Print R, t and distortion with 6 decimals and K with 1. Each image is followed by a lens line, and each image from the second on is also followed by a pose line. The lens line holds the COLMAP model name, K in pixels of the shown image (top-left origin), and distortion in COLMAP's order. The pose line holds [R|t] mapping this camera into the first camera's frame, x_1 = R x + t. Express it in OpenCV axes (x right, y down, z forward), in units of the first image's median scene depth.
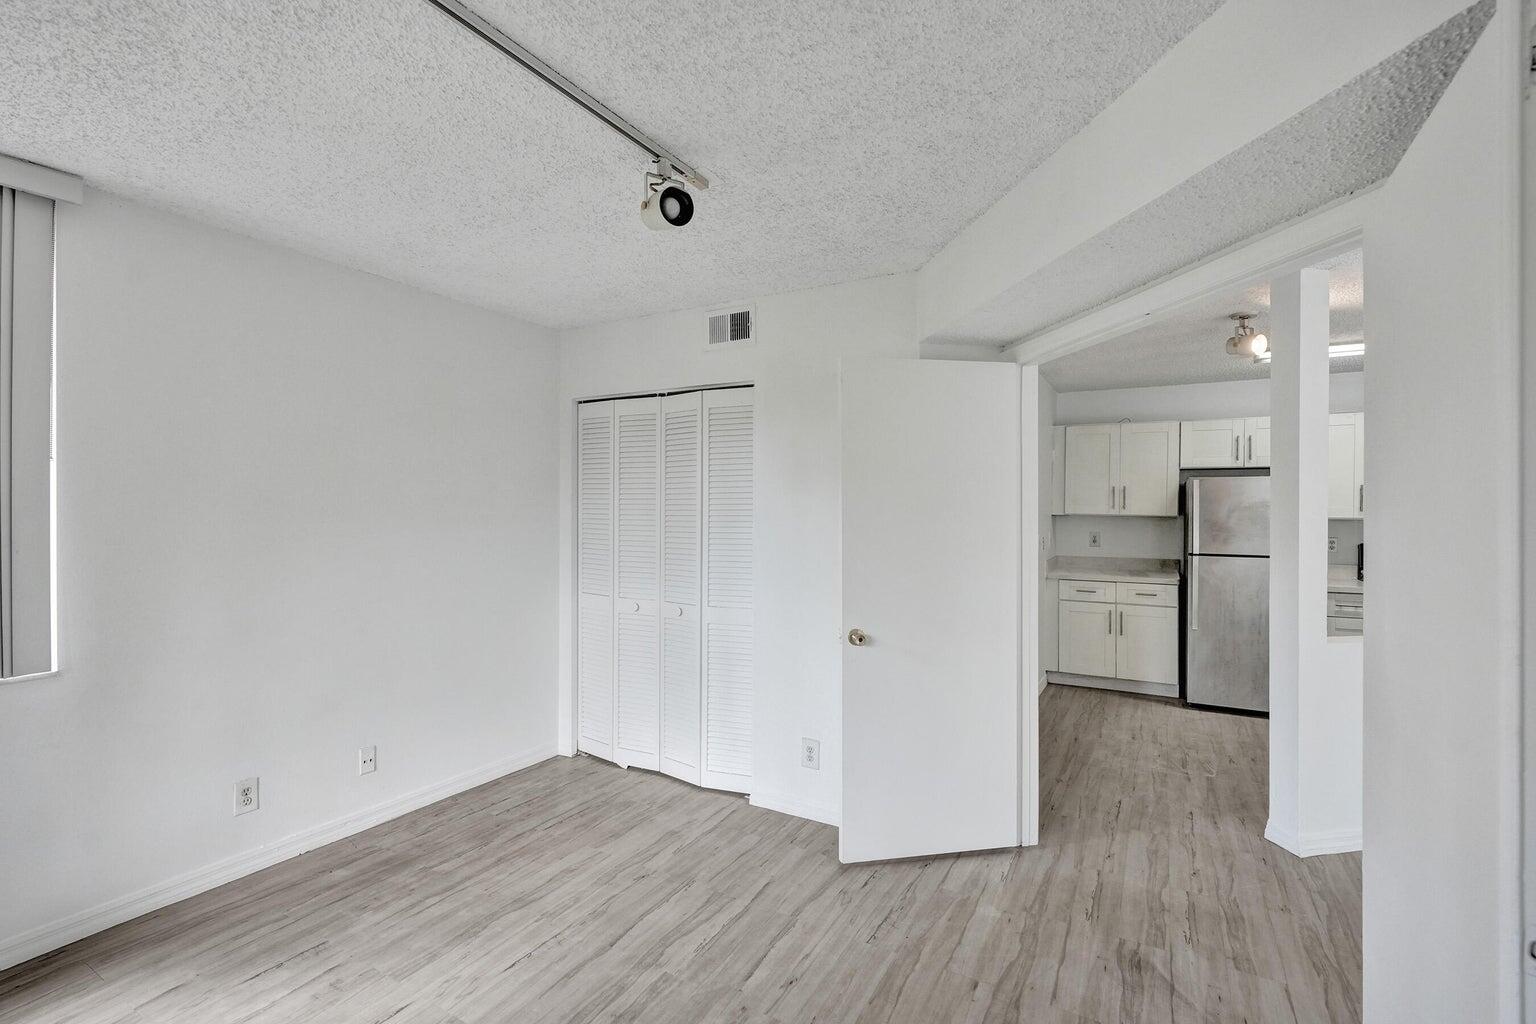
lens RADIAL K [[692.3, 0, 761.3], [0, 692.3, 507.3], [0, 0, 1]] dist [-0.008329, 0.000010]
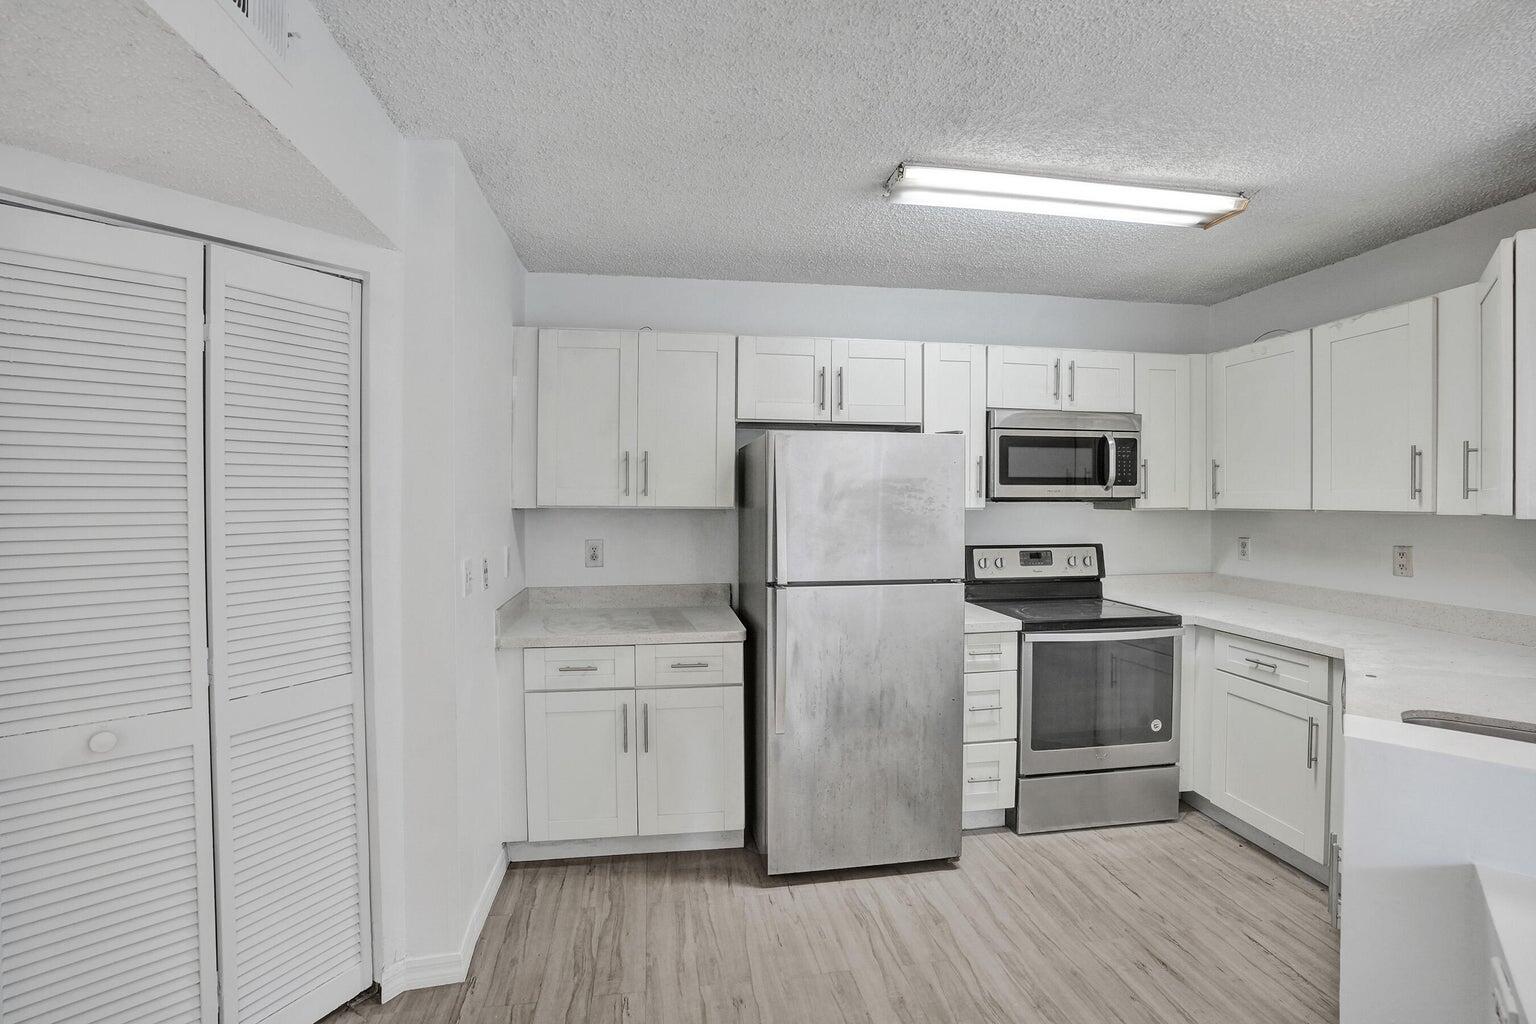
lens RADIAL K [[710.7, 0, 758.7], [0, 710.7, 513.0], [0, 0, 1]] dist [-0.064248, 0.024968]
pose [[0.781645, -0.016783, 0.623498, 0.471705], [0.004696, 0.999768, 0.021024, 0.008510], [-0.623706, -0.013506, 0.781542, 0.964359]]
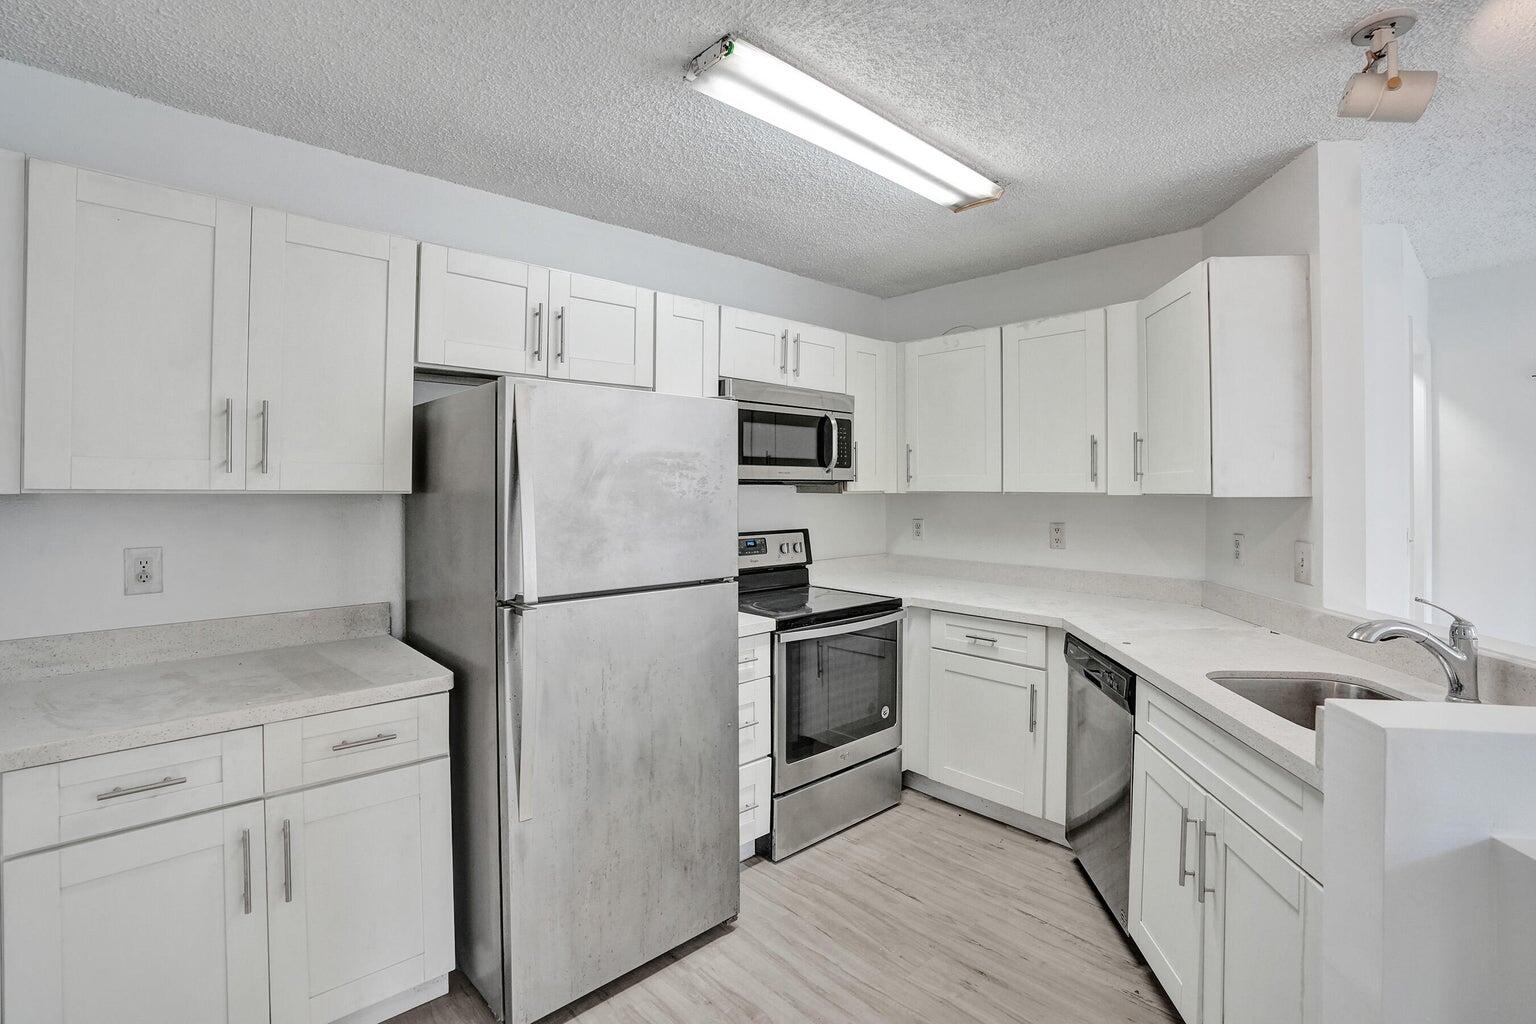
lens RADIAL K [[718.7, 0, 755.5], [0, 718.7, 488.7], [0, 0, 1]] dist [-0.067945, 0.026106]
pose [[0.303614, -0.006482, 0.952773, 0.522023], [0.002100, 0.999979, 0.006134, 0.015152], [-0.952793, 0.000139, 0.303621, 1.244762]]
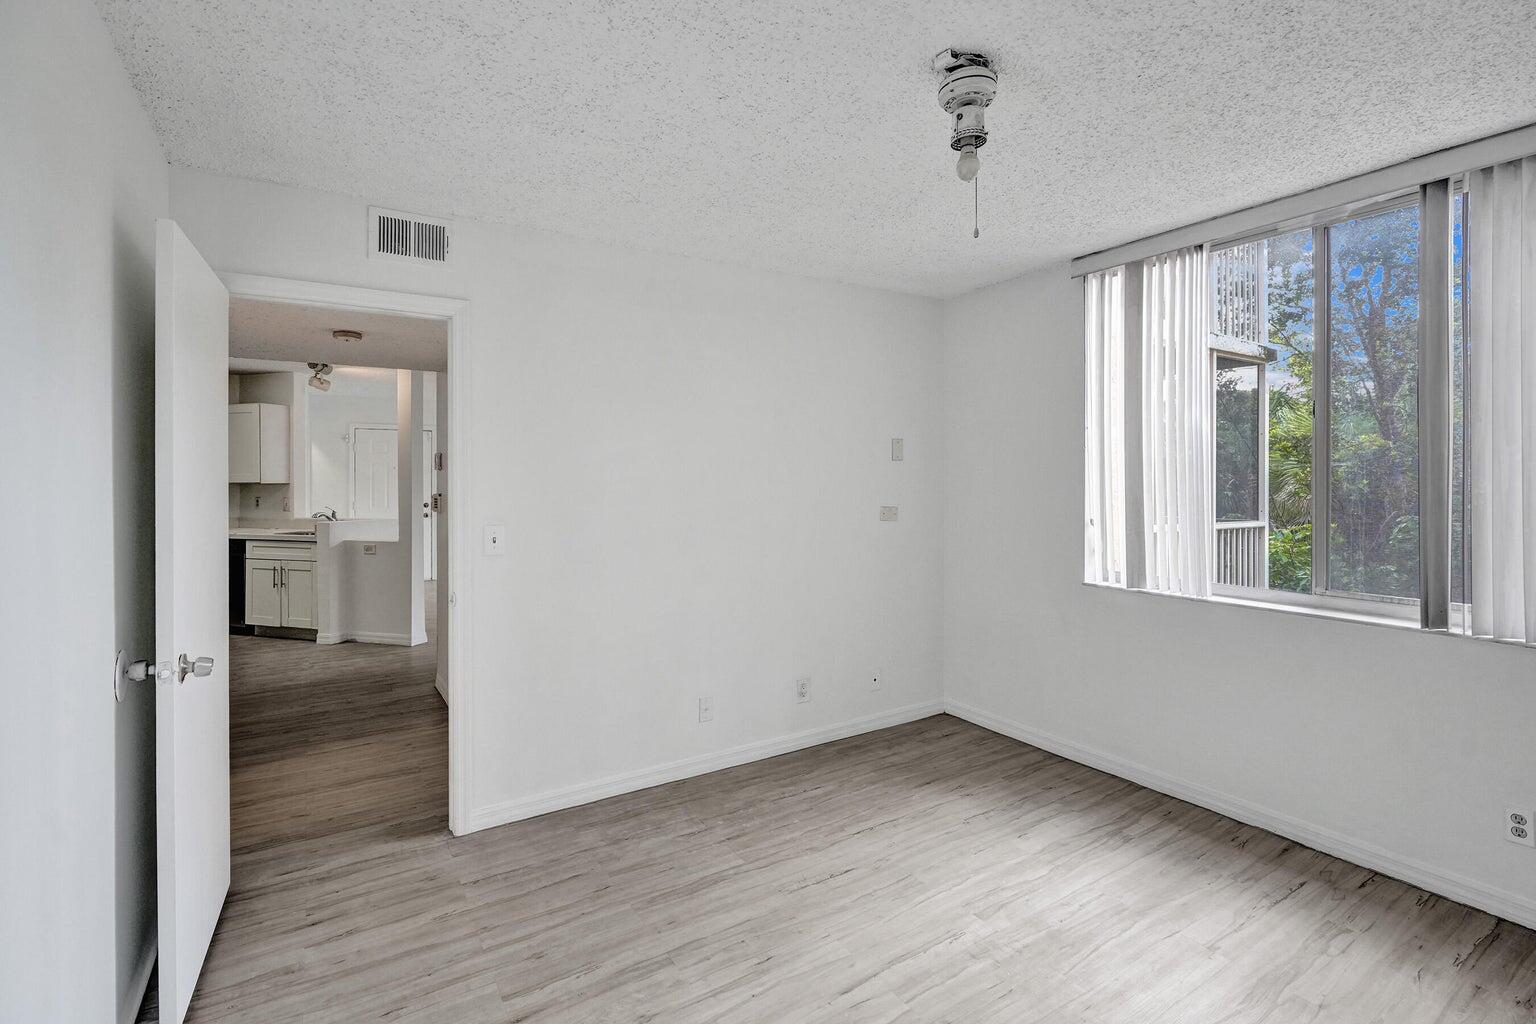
lens RADIAL K [[709.1, 0, 758.8], [0, 709.1, 480.1], [0, 0, 1]] dist [-0.001549, 0.000142]
pose [[-0.887640, -0.004737, 0.460514, -1.004482], [-0.003644, 0.999988, 0.003264, 0.007102], [-0.460524, 0.001219, -0.887647, 2.236558]]
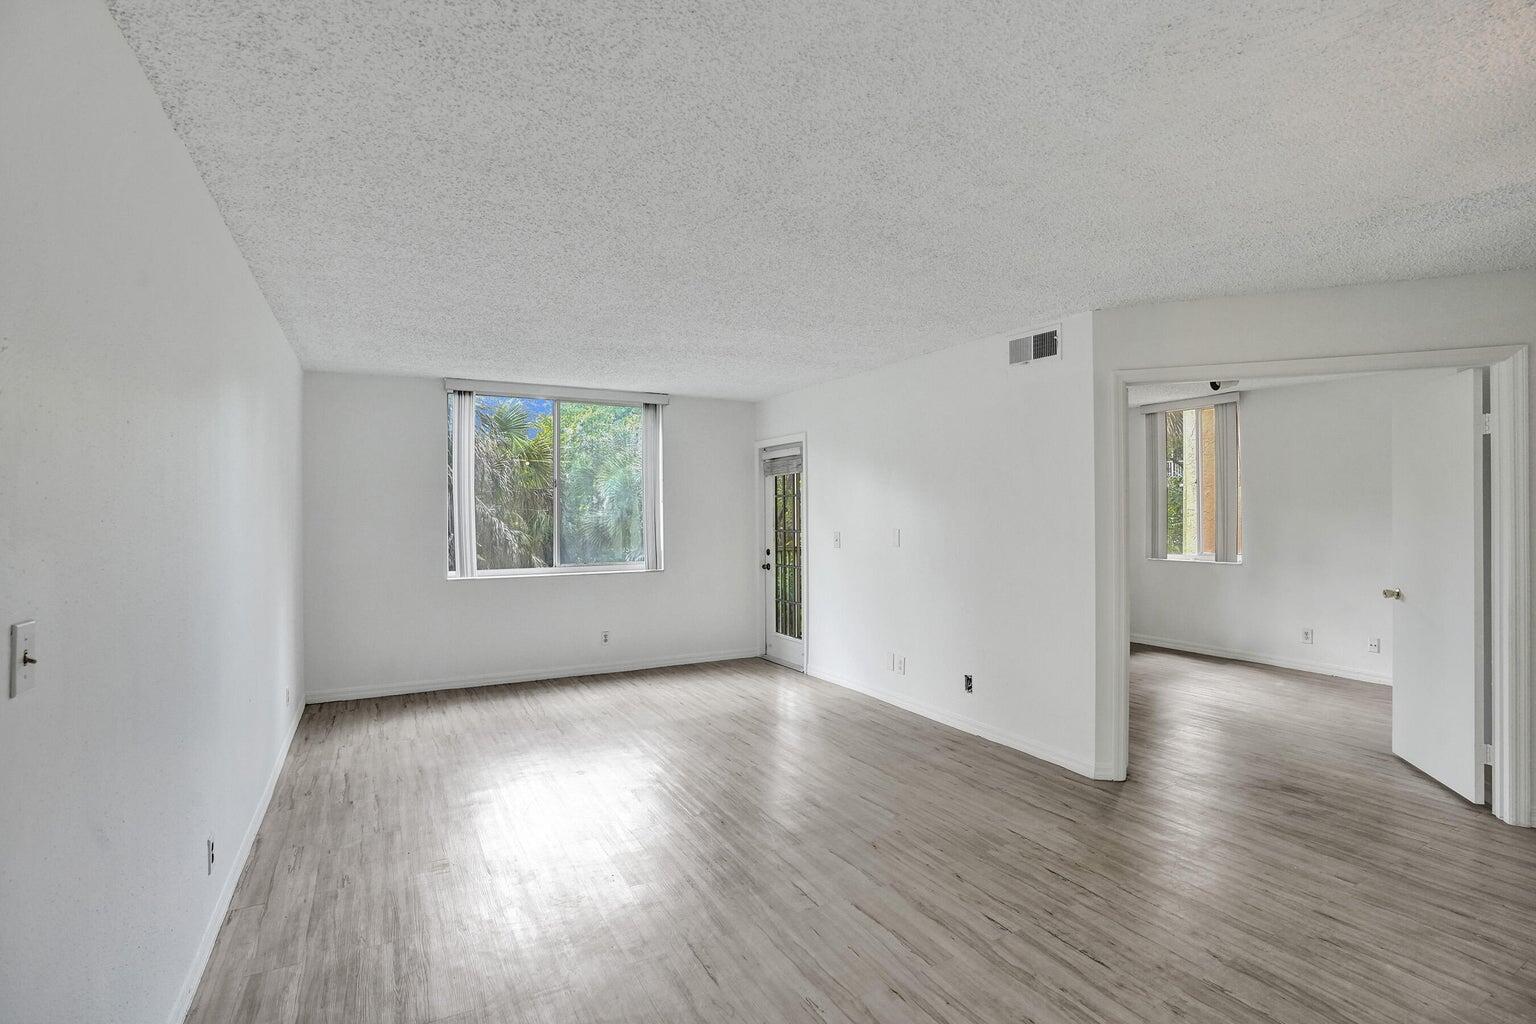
lens RADIAL K [[710.7, 0, 758.7], [0, 710.7, 513.0], [0, 0, 1]] dist [-0.064248, 0.024968]
pose [[-0.516049, -0.002197, -0.856556, 1.758410], [0.004989, 0.999972, -0.005571, 0.023010], [0.856544, -0.007148, -0.516024, 0.538600]]
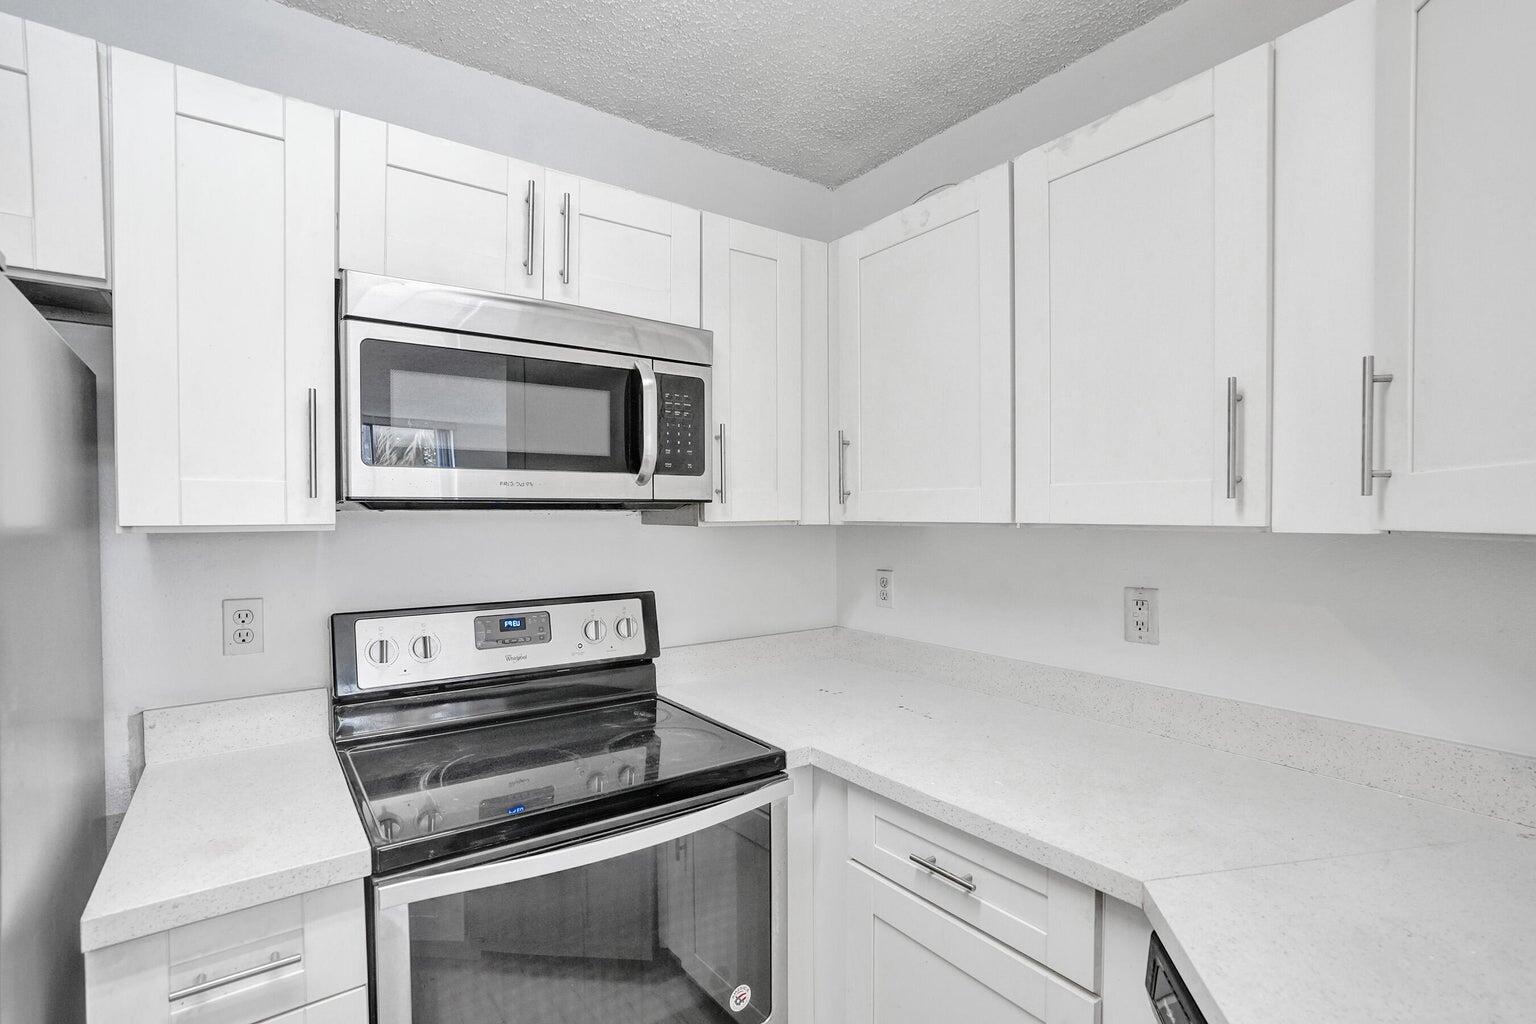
lens RADIAL K [[710.7, 0, 758.7], [0, 710.7, 513.0], [0, 0, 1]] dist [-0.064248, 0.024968]
pose [[0.405224, -0.005973, 0.914198, 1.112654], [0.004785, 0.999979, 0.004412, 0.017179], [-0.914205, 0.002587, 0.405244, 1.183870]]
